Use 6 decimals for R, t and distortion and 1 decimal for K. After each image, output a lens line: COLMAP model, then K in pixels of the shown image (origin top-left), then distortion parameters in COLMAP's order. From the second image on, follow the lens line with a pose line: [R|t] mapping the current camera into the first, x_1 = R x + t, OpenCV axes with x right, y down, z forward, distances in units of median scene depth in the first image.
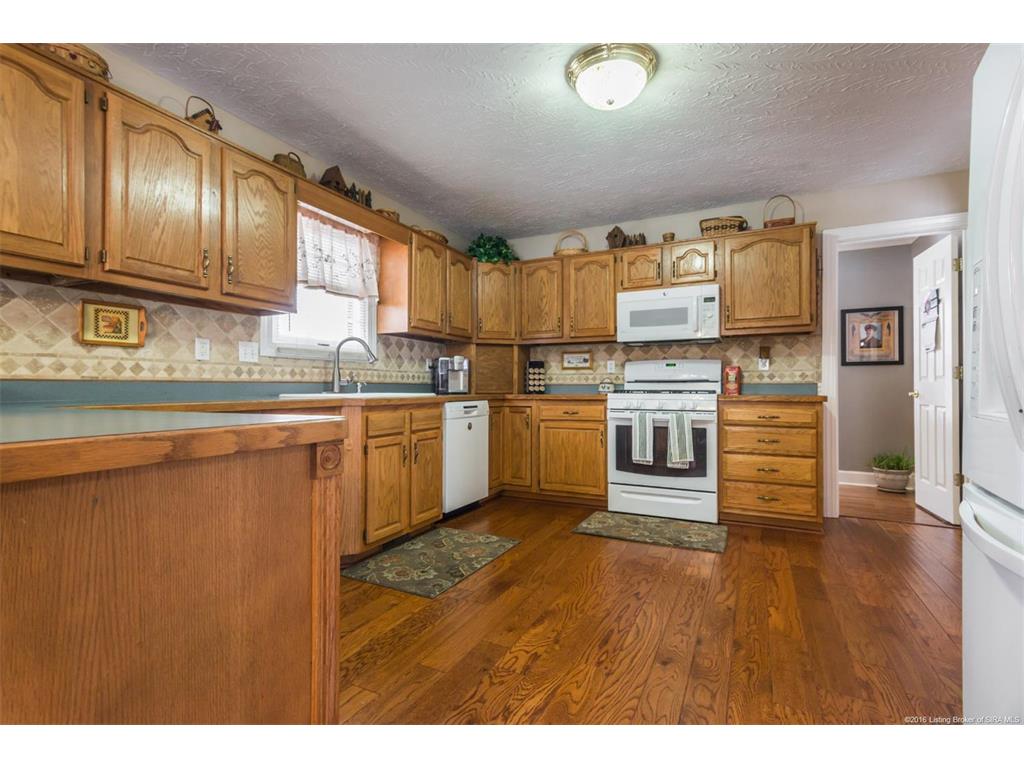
lens RADIAL K [[489.0, 0, 502.7], [0, 489.0, 380.8], [0, 0, 1]] dist [0.014650, 0.000288]
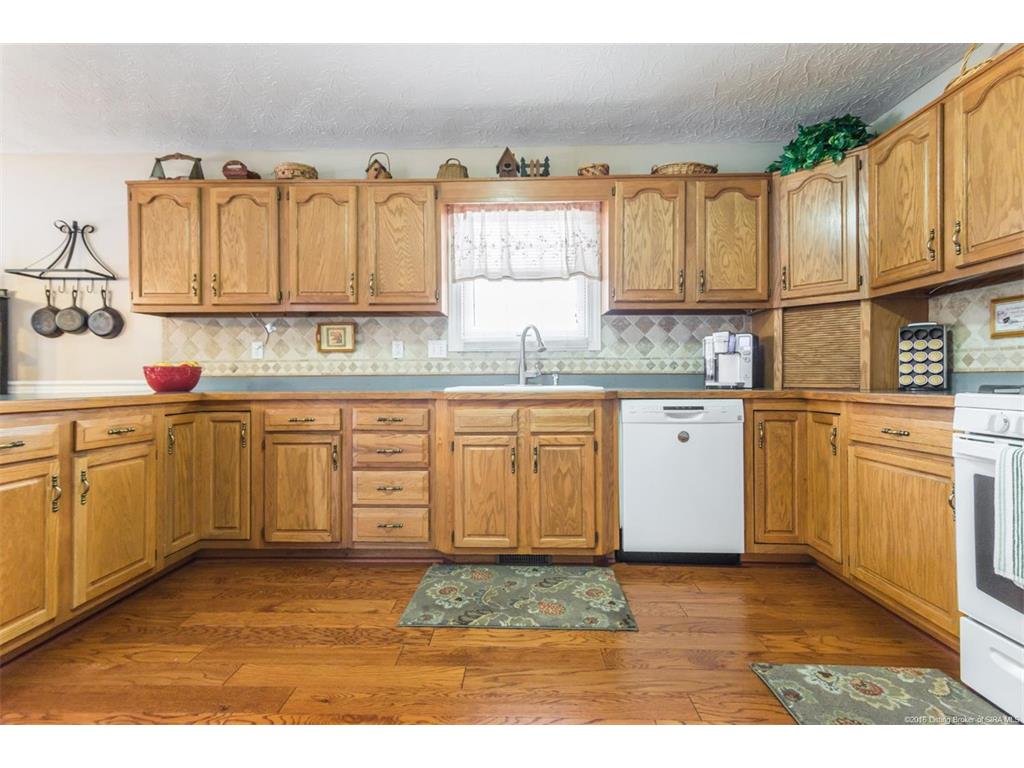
lens RADIAL K [[491.5, 0, 507.7], [0, 491.5, 374.4], [0, 0, 1]] dist [0.017927, -0.000092]
pose [[0.424107, -0.009375, -0.905564, 0.548059], [0.017107, 0.999851, -0.002339, 0.005795], [0.905451, -0.014500, 0.424204, 0.612167]]
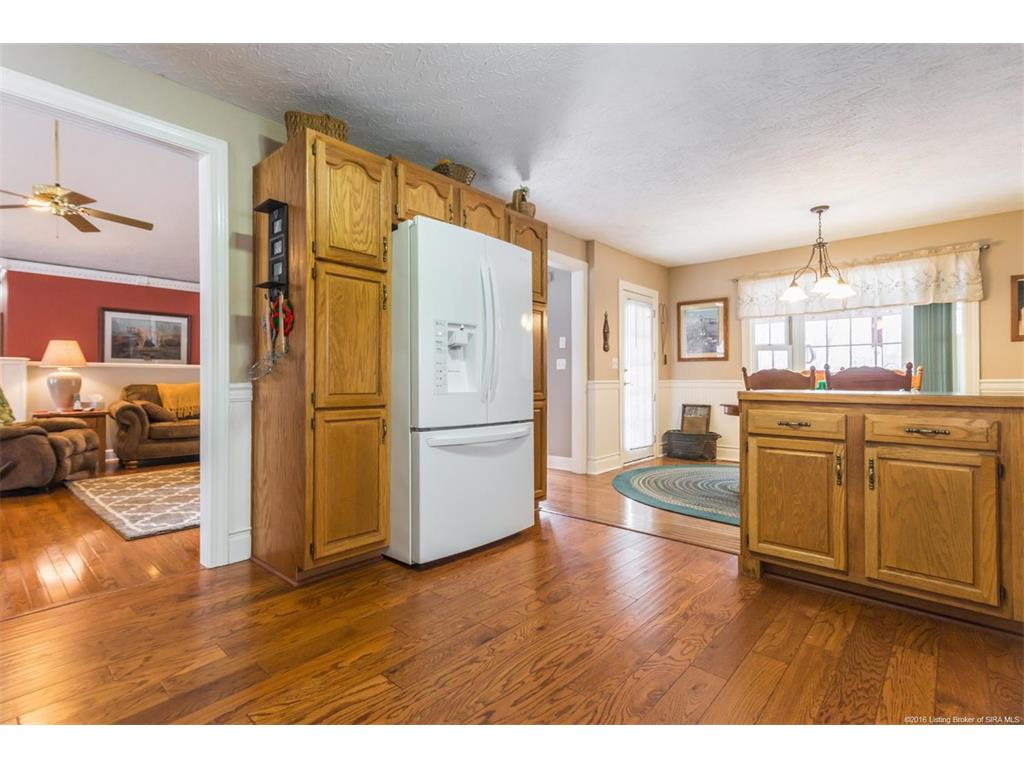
lens RADIAL K [[489.0, 0, 502.7], [0, 489.0, 380.8], [0, 0, 1]] dist [0.014650, 0.000288]
pose [[-0.966290, 0.001865, 0.257449, 0.071171], [-0.001116, 0.999934, -0.011433, 0.014374], [-0.257454, -0.011335, -0.966224, 1.205022]]
